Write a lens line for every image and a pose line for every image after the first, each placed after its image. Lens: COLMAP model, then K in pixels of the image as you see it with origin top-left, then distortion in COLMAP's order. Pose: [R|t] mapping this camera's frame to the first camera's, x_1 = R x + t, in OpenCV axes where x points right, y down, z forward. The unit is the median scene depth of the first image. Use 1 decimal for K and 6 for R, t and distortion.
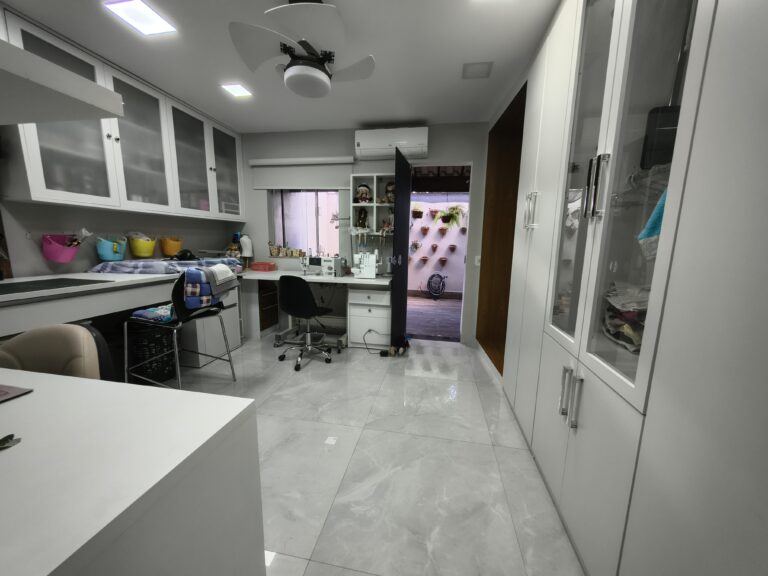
lens RADIAL K [[287.2, 0, 387.8], [0, 287.2, 288.6], [0, 0, 1]] dist [-0.001391, -0.000035]
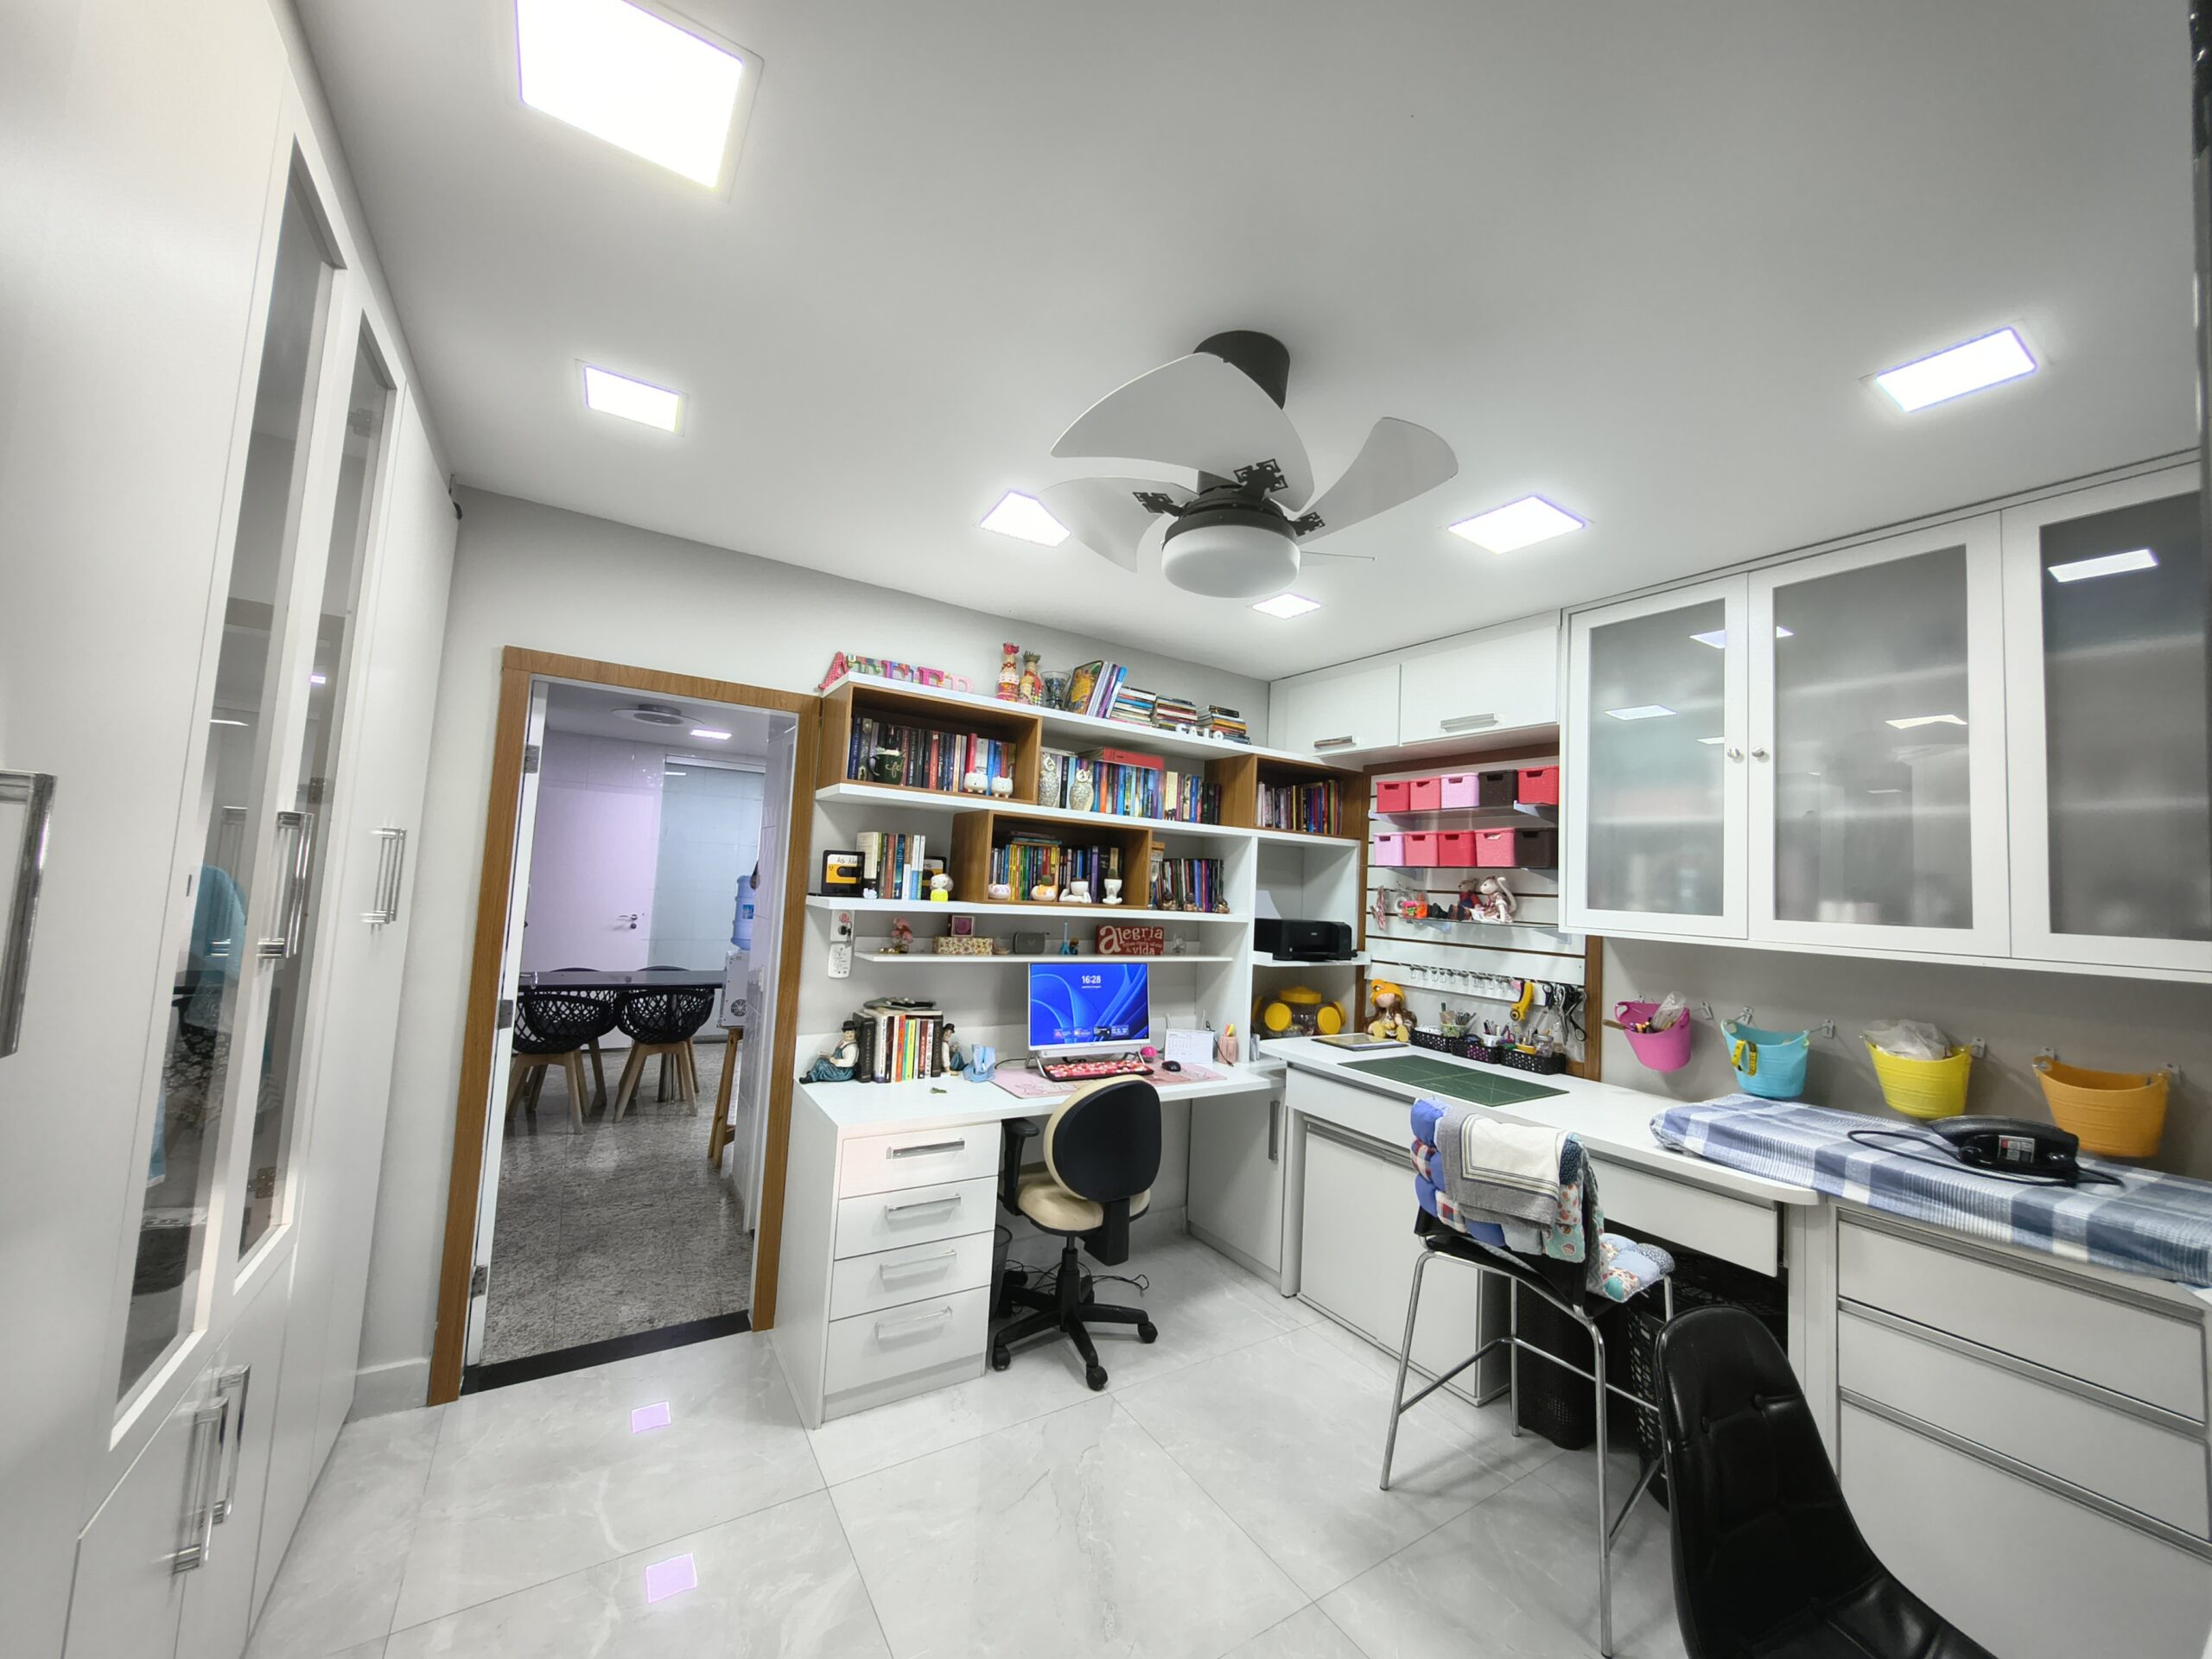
lens RADIAL K [[827.1, 0, 1117.0], [0, 827.1, 831.2], [0, 0, 1]] dist [-0.001391, -0.000035]
pose [[-0.733098, -0.106824, -0.671682, 0.296428], [-0.171404, 0.984730, 0.030466, -0.305560], [0.658170, 0.137463, -0.740213, 1.178572]]
